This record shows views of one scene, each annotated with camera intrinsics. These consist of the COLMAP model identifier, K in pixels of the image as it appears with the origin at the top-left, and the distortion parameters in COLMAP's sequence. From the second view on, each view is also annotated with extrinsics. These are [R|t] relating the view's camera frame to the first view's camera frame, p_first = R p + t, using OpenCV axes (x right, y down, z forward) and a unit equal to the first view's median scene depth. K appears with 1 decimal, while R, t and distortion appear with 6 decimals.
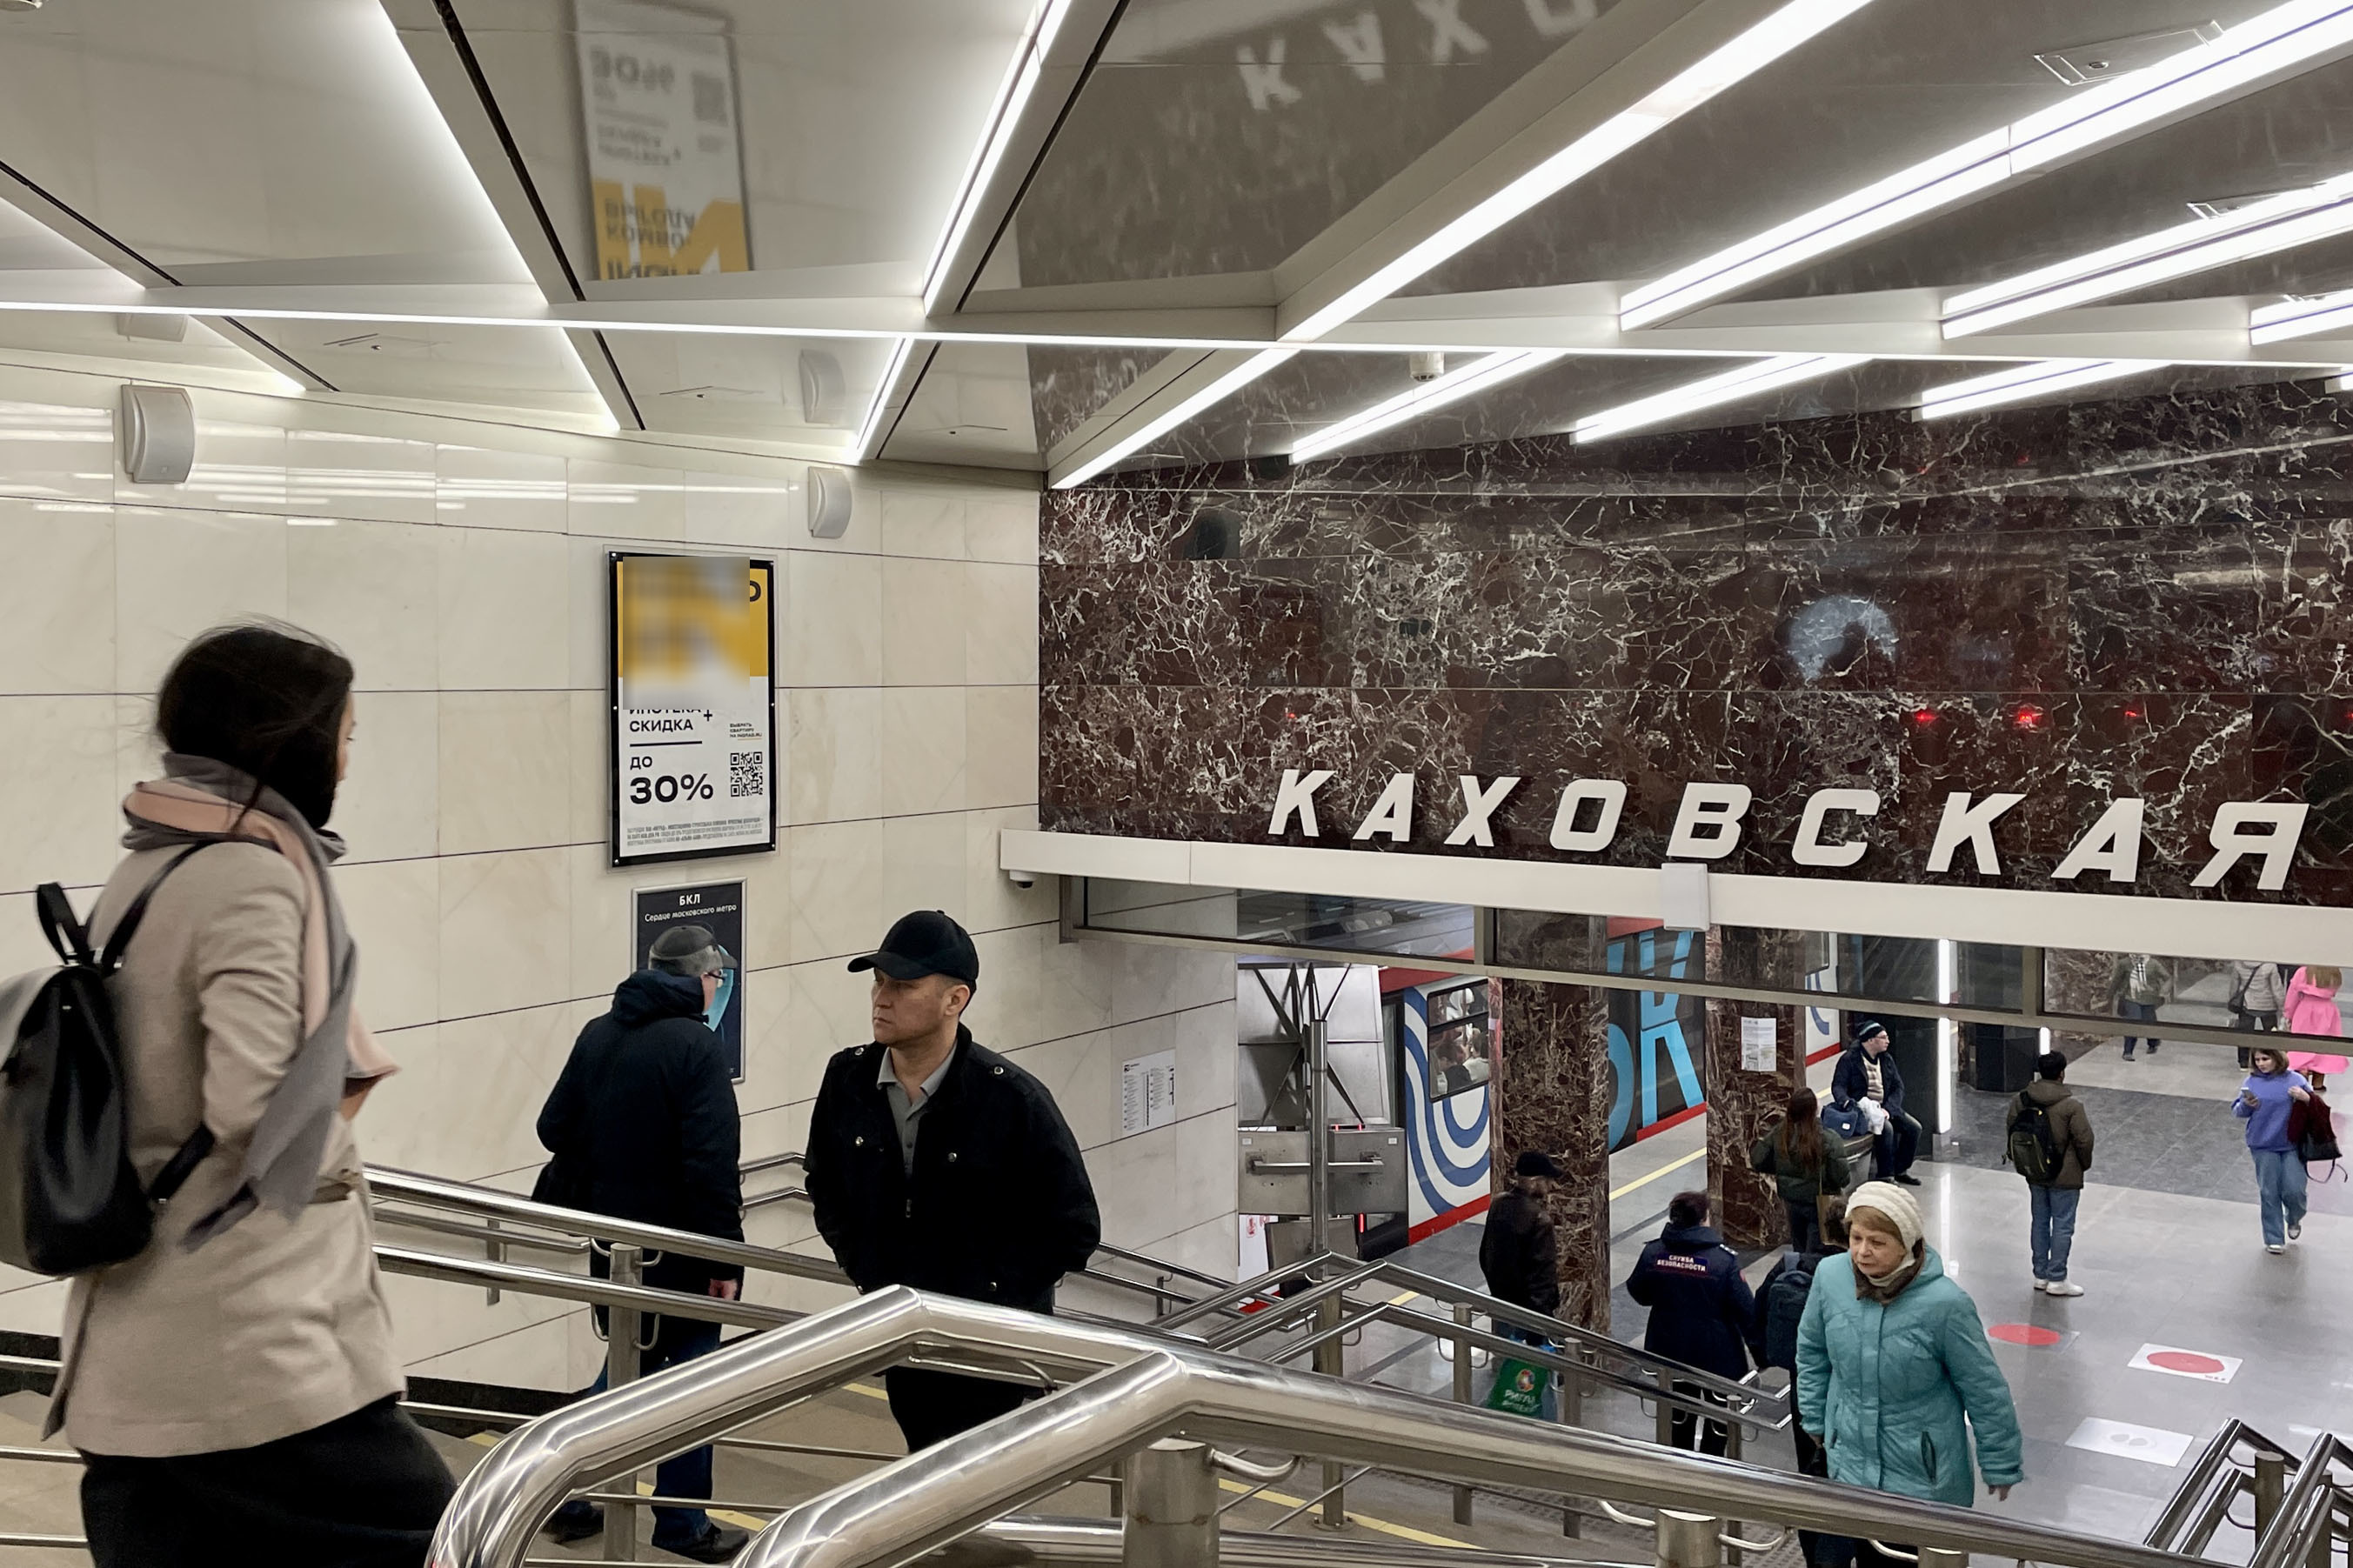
lens RADIAL K [[2047.2, 0, 1176.8], [0, 2047.2, 723.5], [0, 0, 1]] dist [-0.005531, -0.009808]
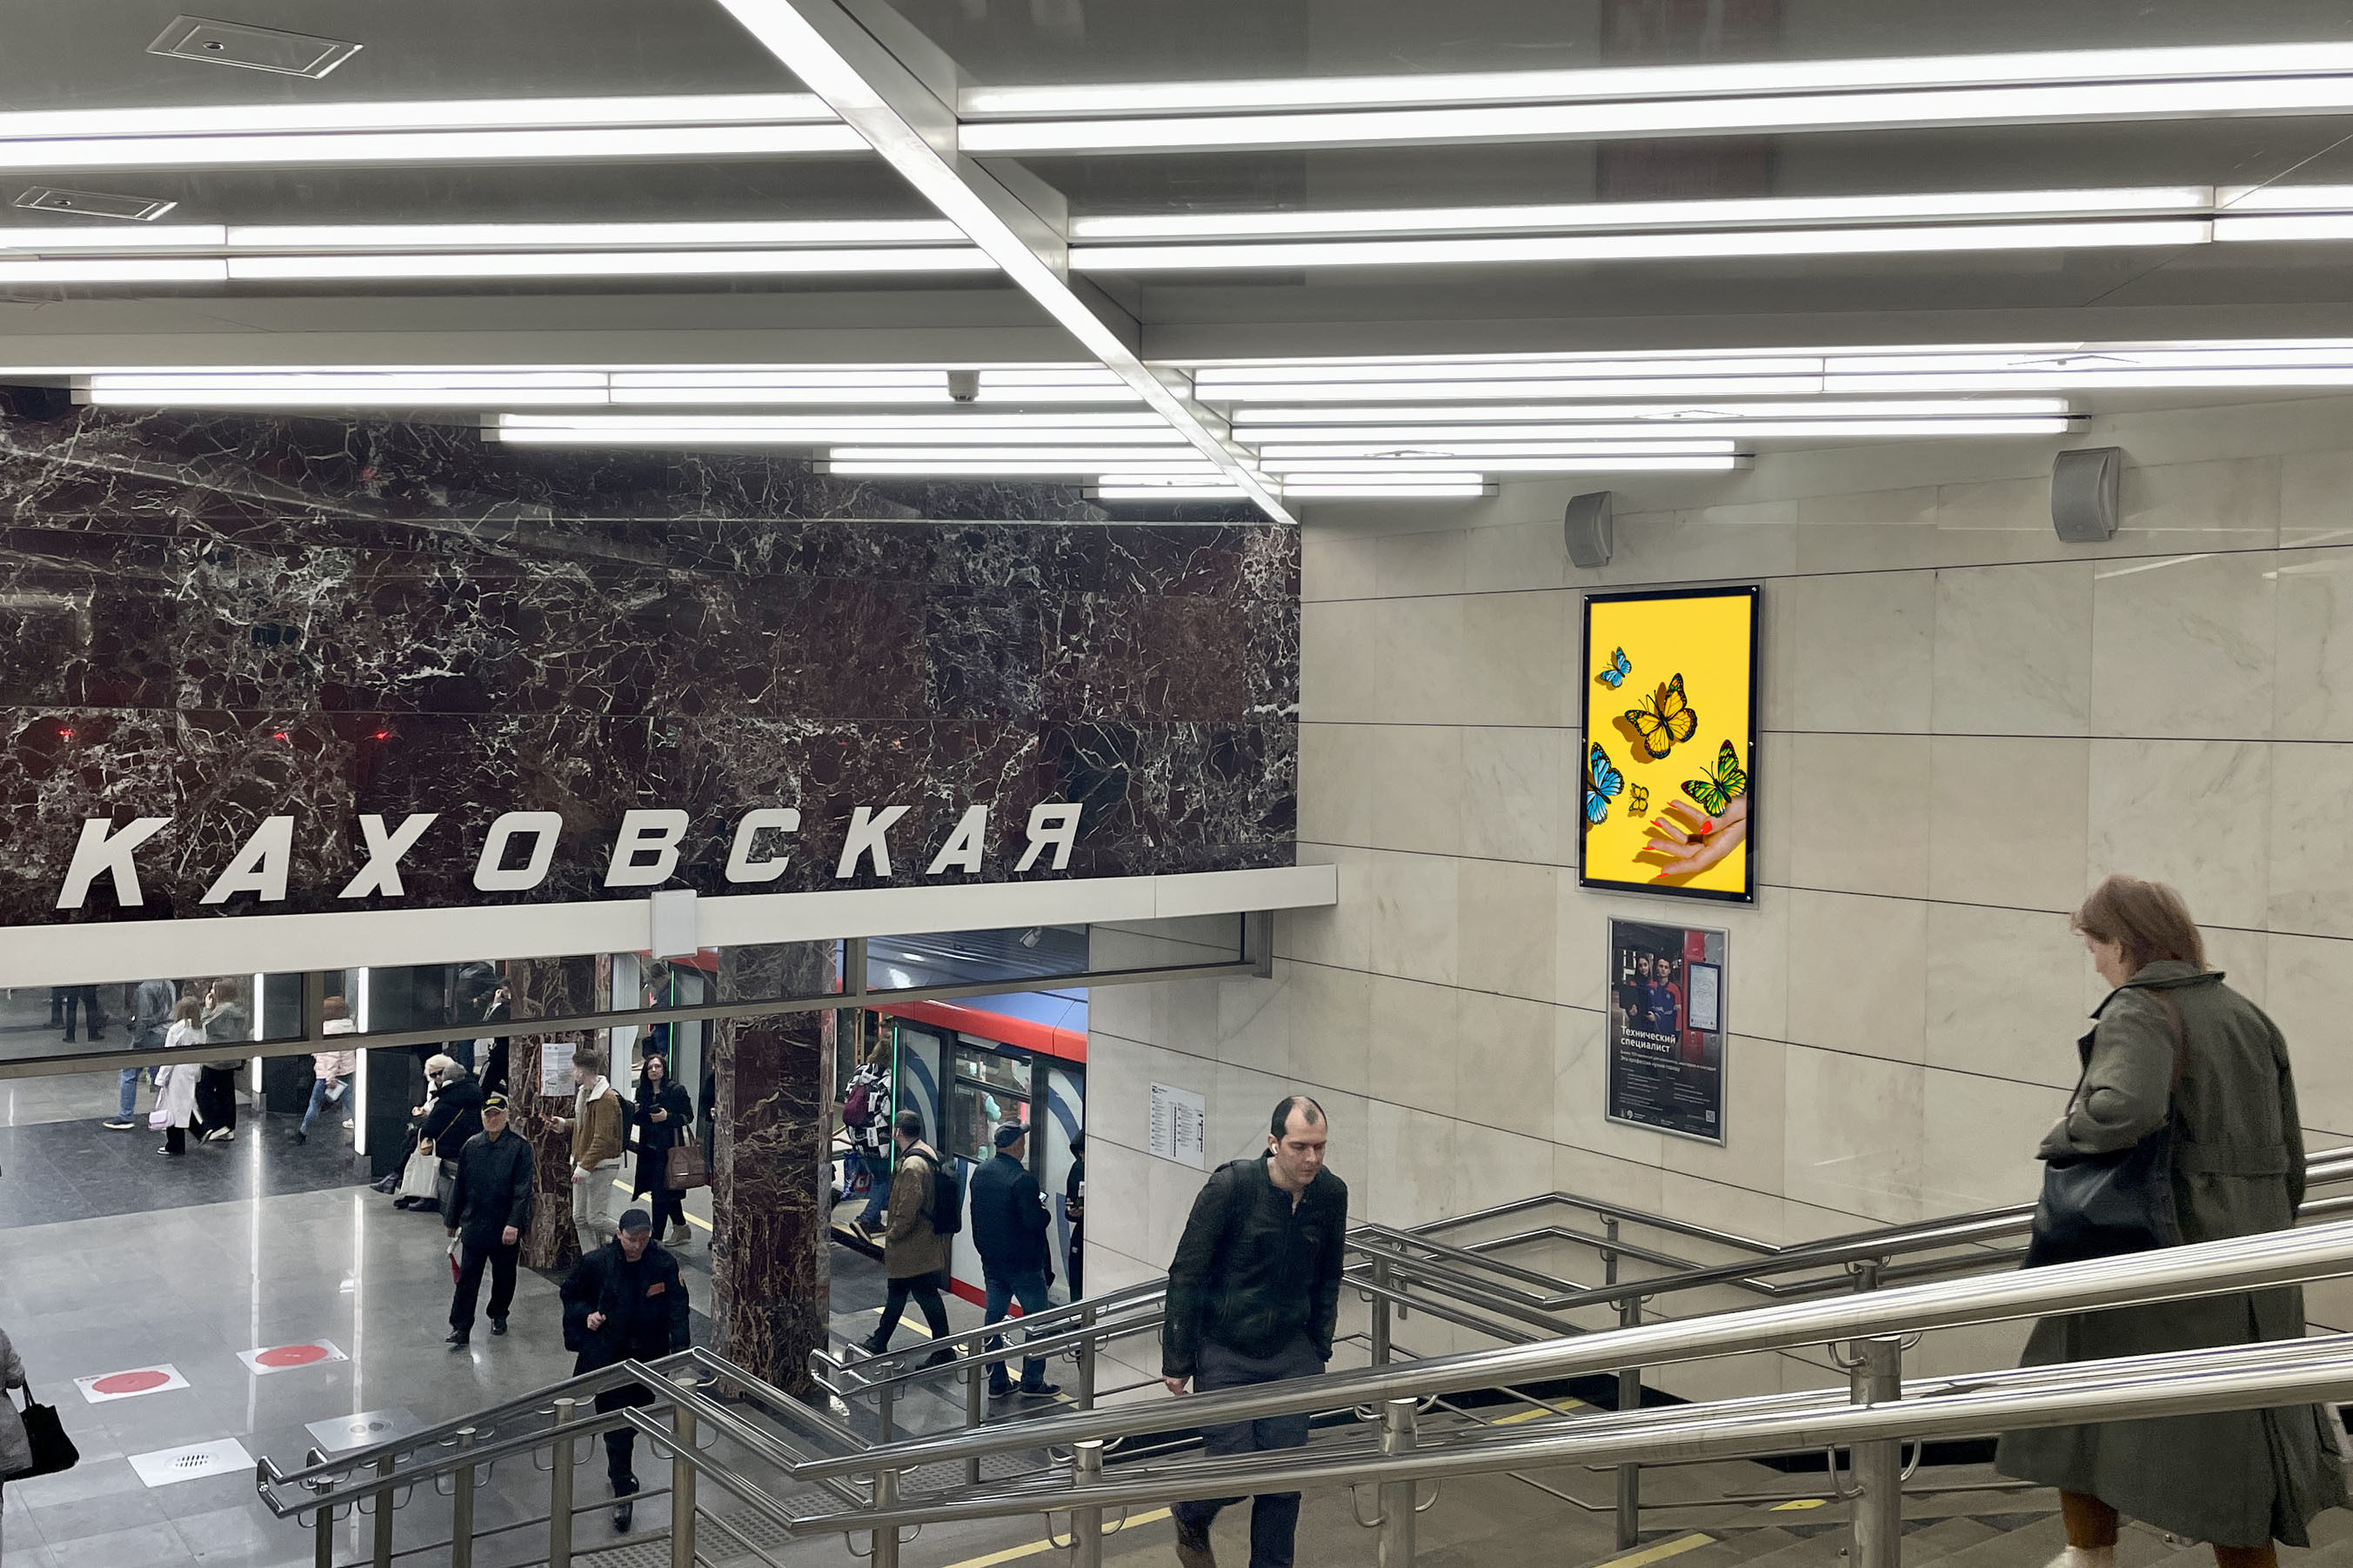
lens RADIAL K [[2086.6, 0, 1176.5], [0, 2086.6, 784.0], [0, 0, 1]] dist [0.003806, -0.002875]
pose [[0.278881, -0.029725, 0.959866, -0.630325], [0.006034, 0.999555, 0.029201, -0.011007], [-0.960307, -0.002351, 0.278936, 0.467602]]
